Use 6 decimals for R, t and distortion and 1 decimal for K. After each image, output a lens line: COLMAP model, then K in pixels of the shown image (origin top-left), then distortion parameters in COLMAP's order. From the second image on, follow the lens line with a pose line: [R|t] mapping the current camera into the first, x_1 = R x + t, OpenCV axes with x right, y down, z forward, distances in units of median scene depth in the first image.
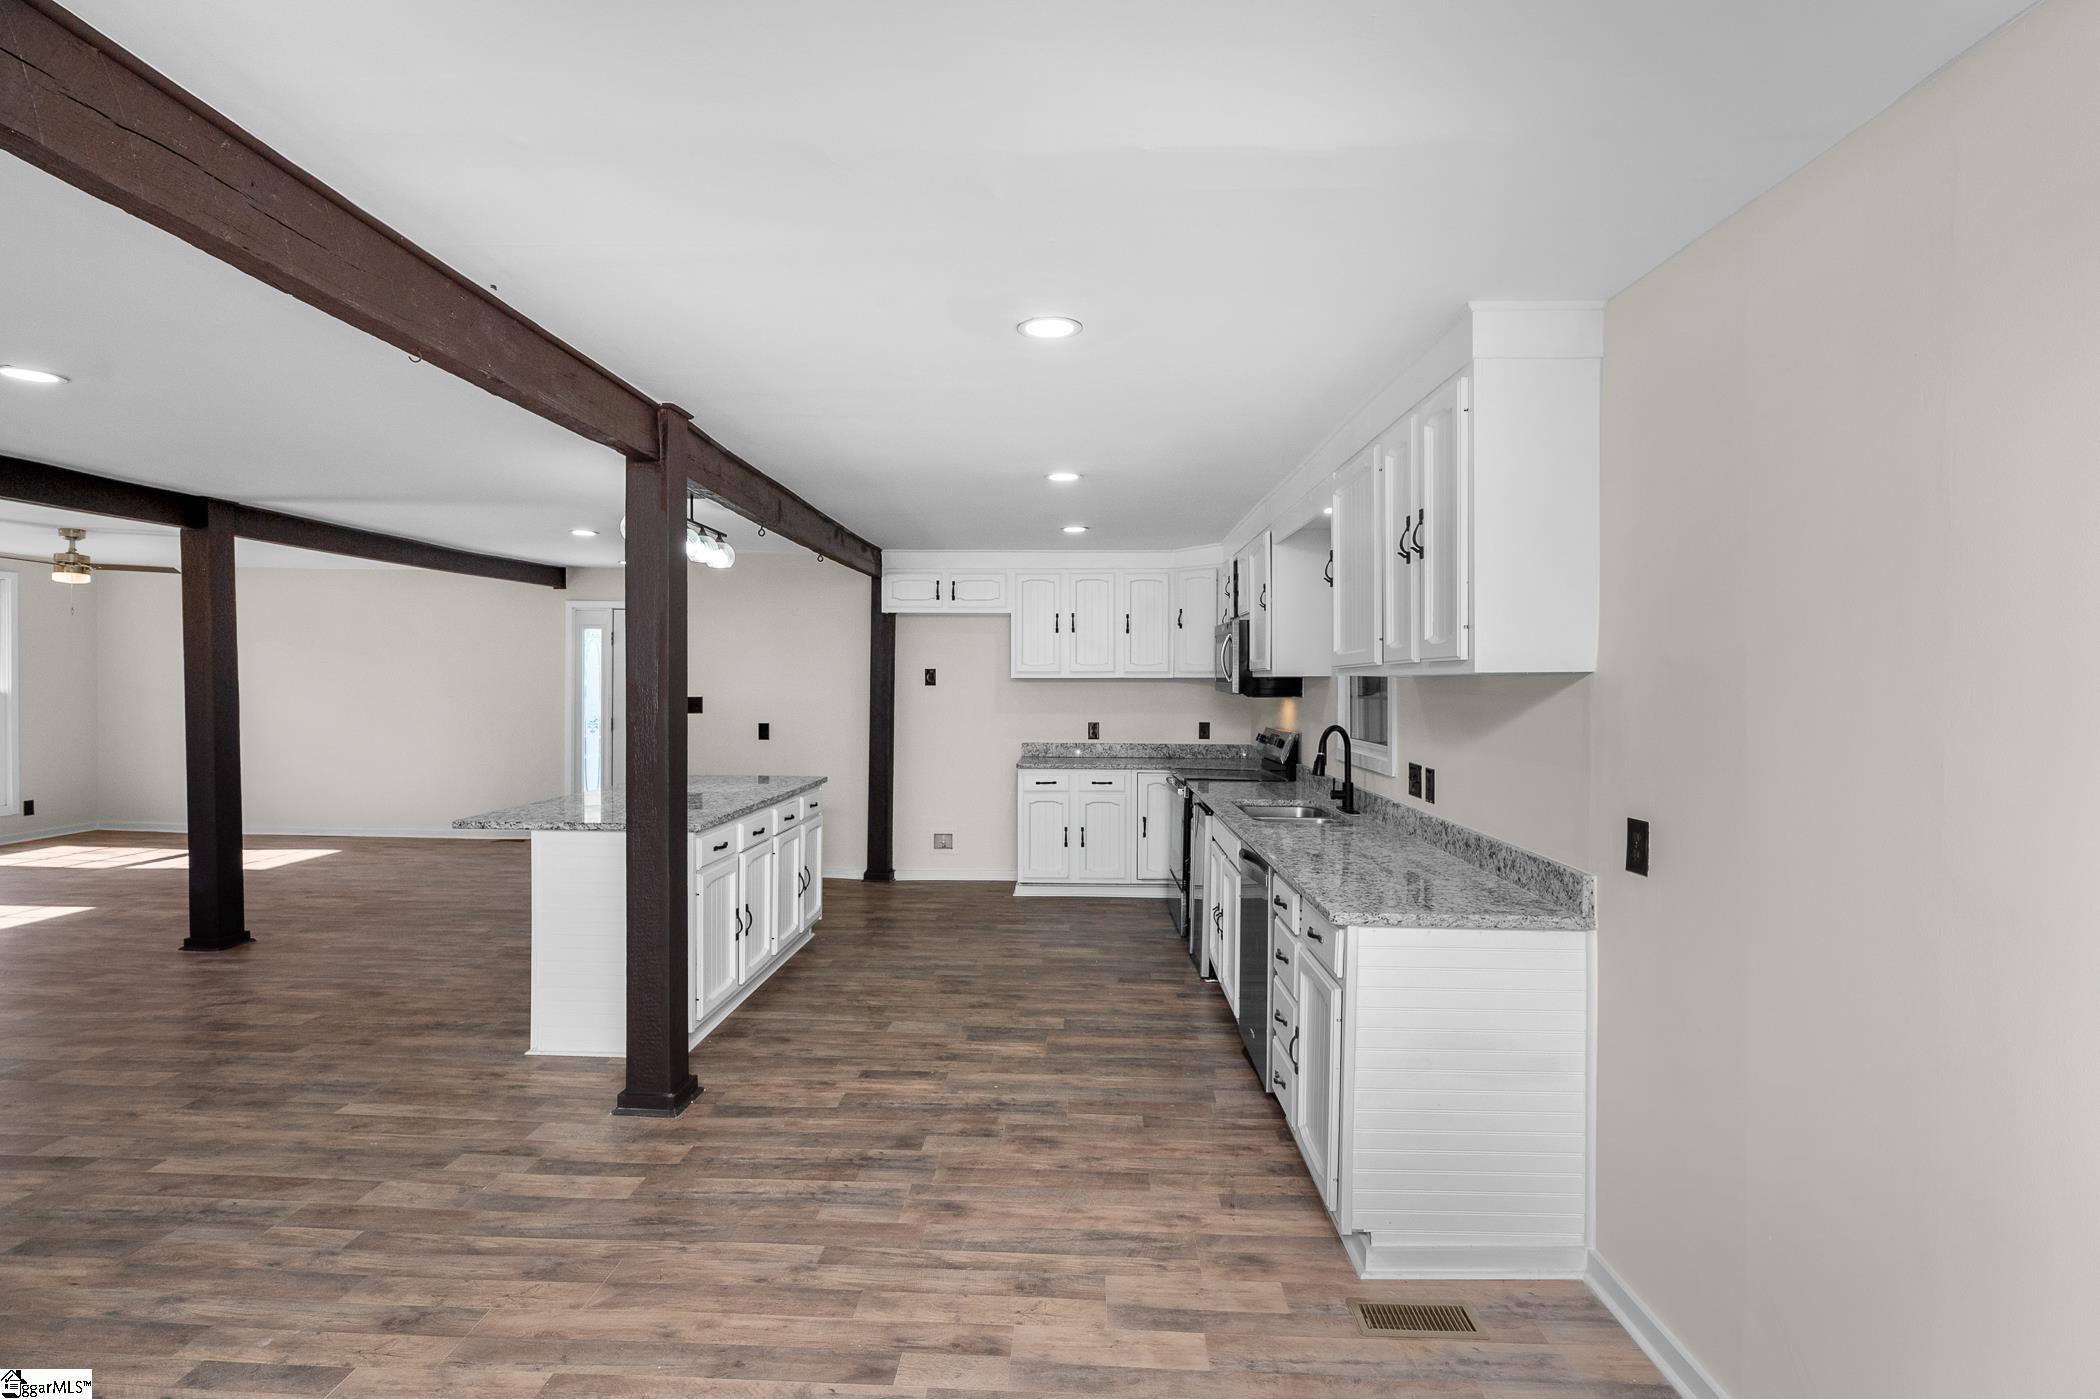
lens RADIAL K [[1027.8, 0, 1065.7], [0, 1027.8, 693.7], [0, 0, 1]] dist [-0.006048, 0.002224]
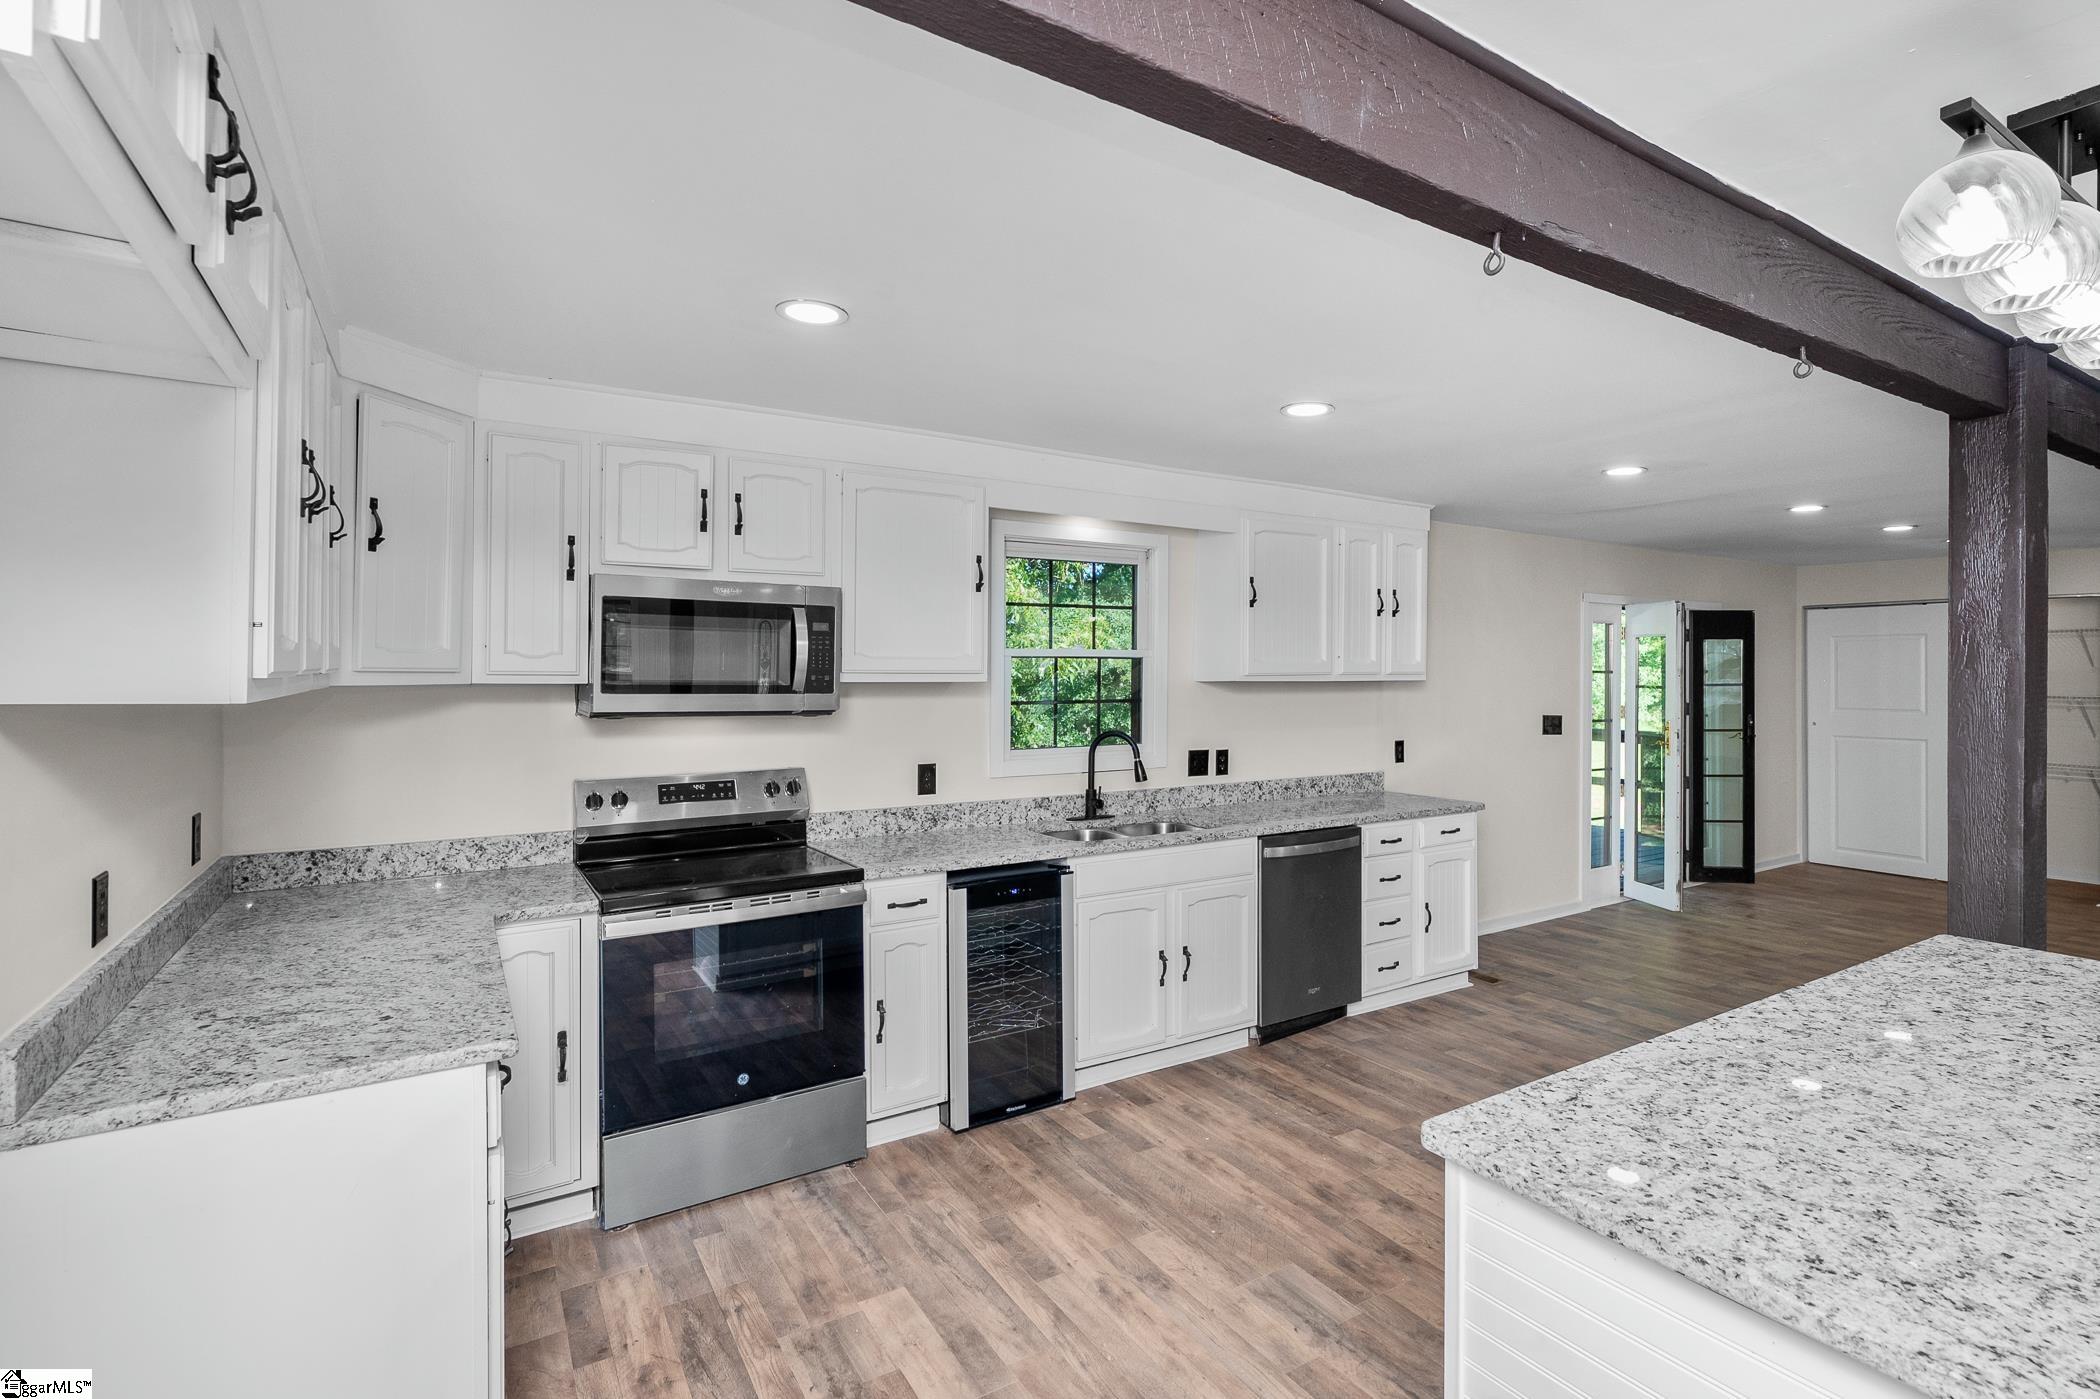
lens RADIAL K [[950.2, 0, 1046.5], [0, 950.2, 664.1], [0, 0, 1]] dist [-0.006955, -0.000034]
pose [[-0.527465, -0.005430, 0.849560, -0.708655], [0.006475, 0.999925, 0.010412, -0.066446], [-0.849552, 0.010992, -0.527390, 2.252939]]
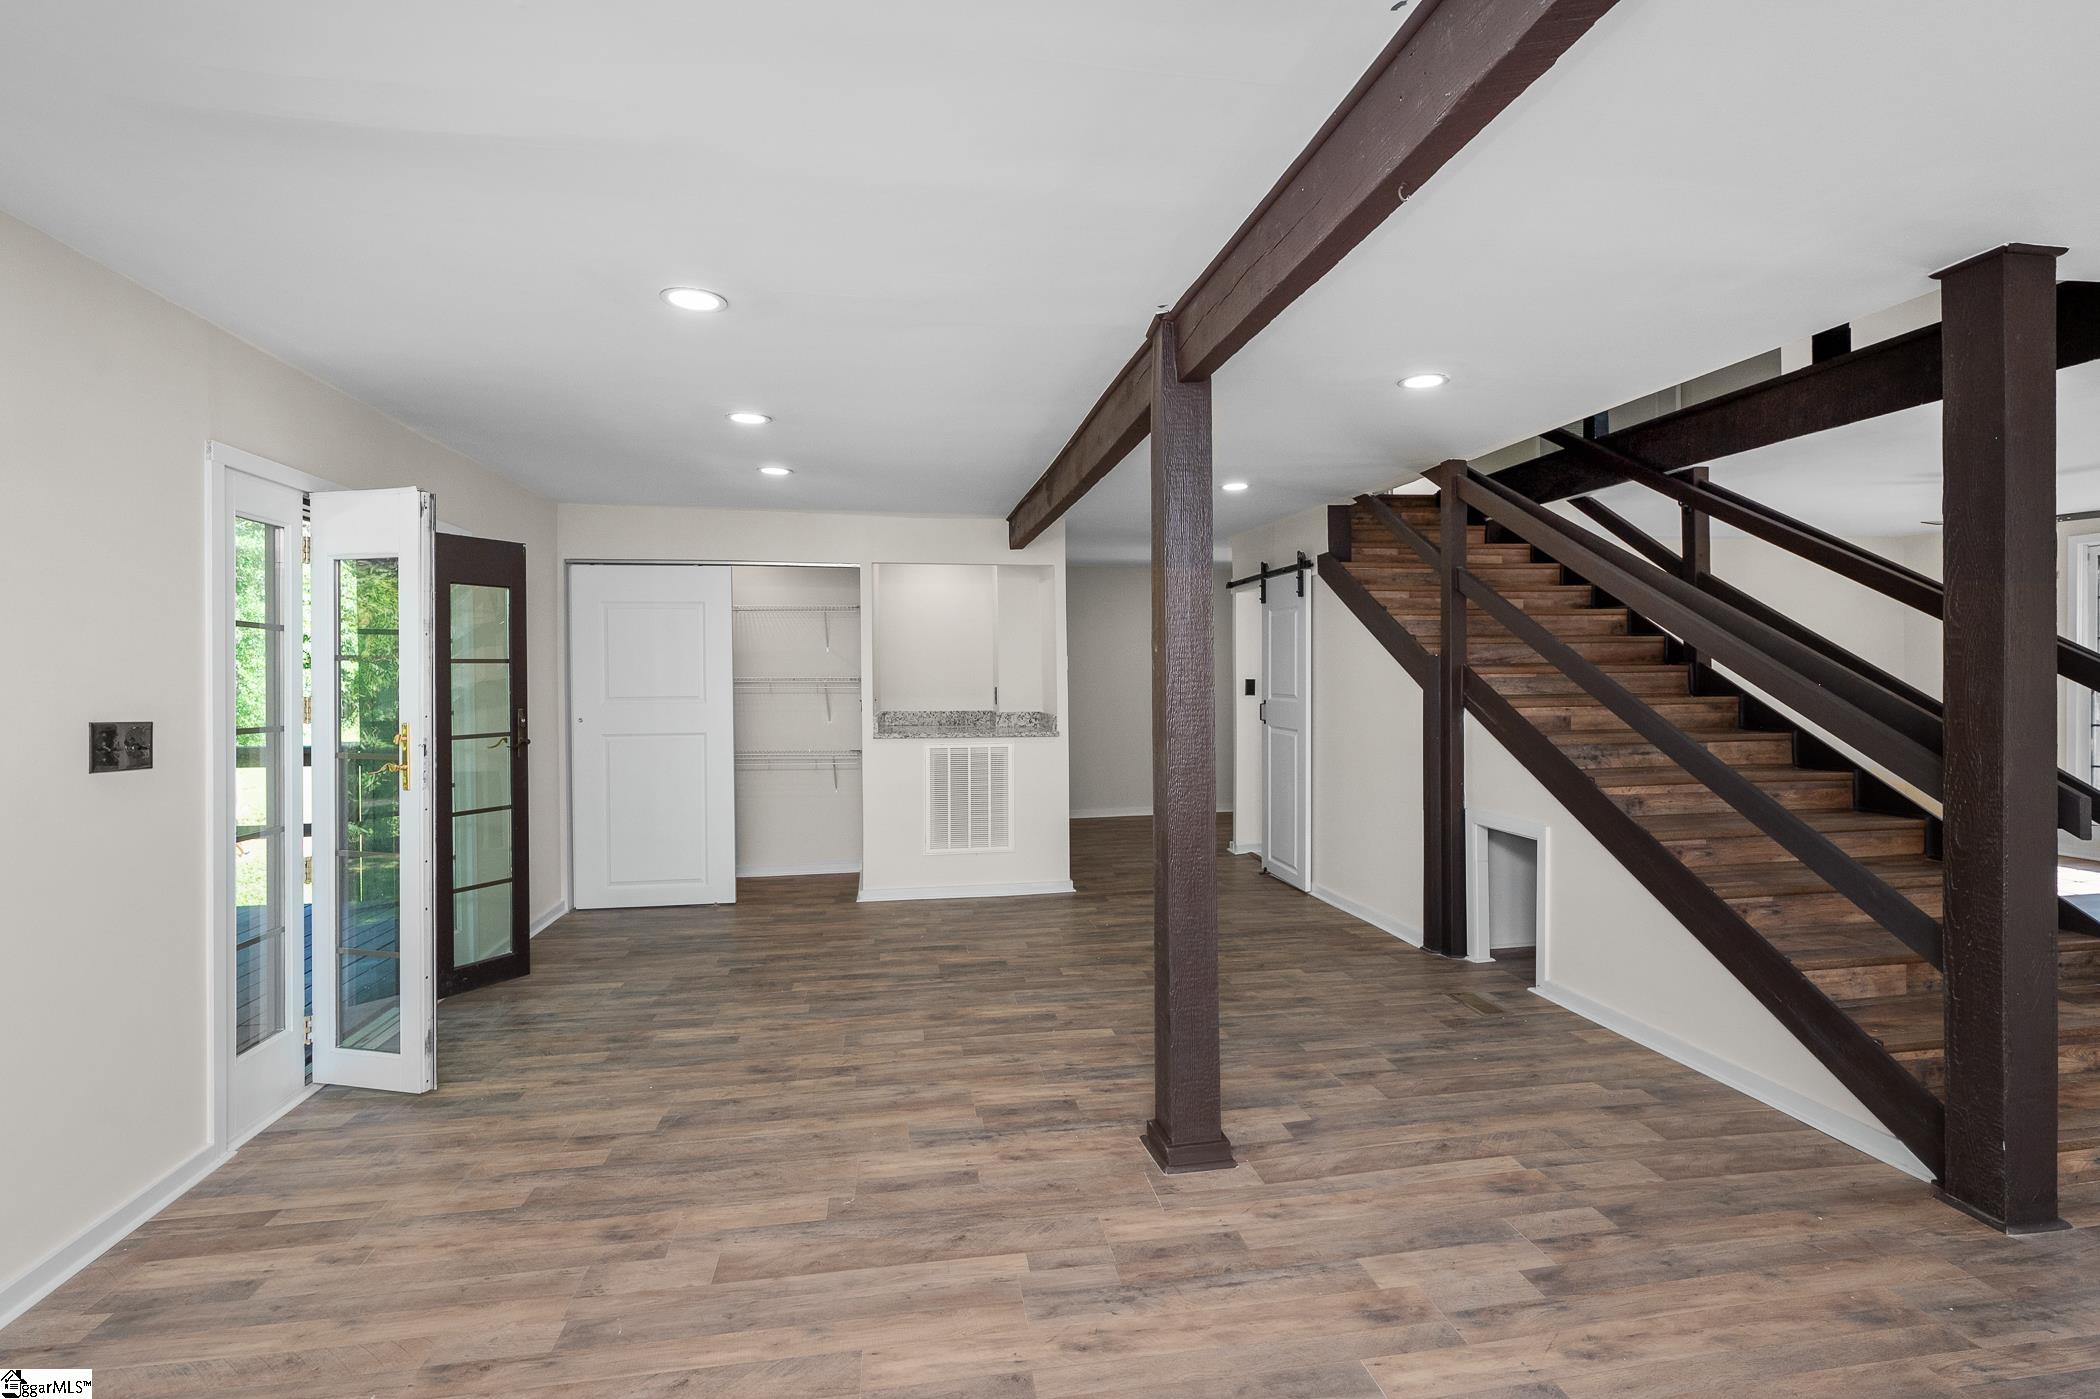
lens RADIAL K [[1027.8, 0, 1066.7], [0, 1027.8, 672.5], [0, 0, 1]] dist [-0.006048, 0.002224]
pose [[-0.983520, 0.003215, -0.180769, -0.198975], [0.000684, 0.999901, 0.014065, 0.015747], [0.180797, 0.013709, -0.983425, 1.285772]]
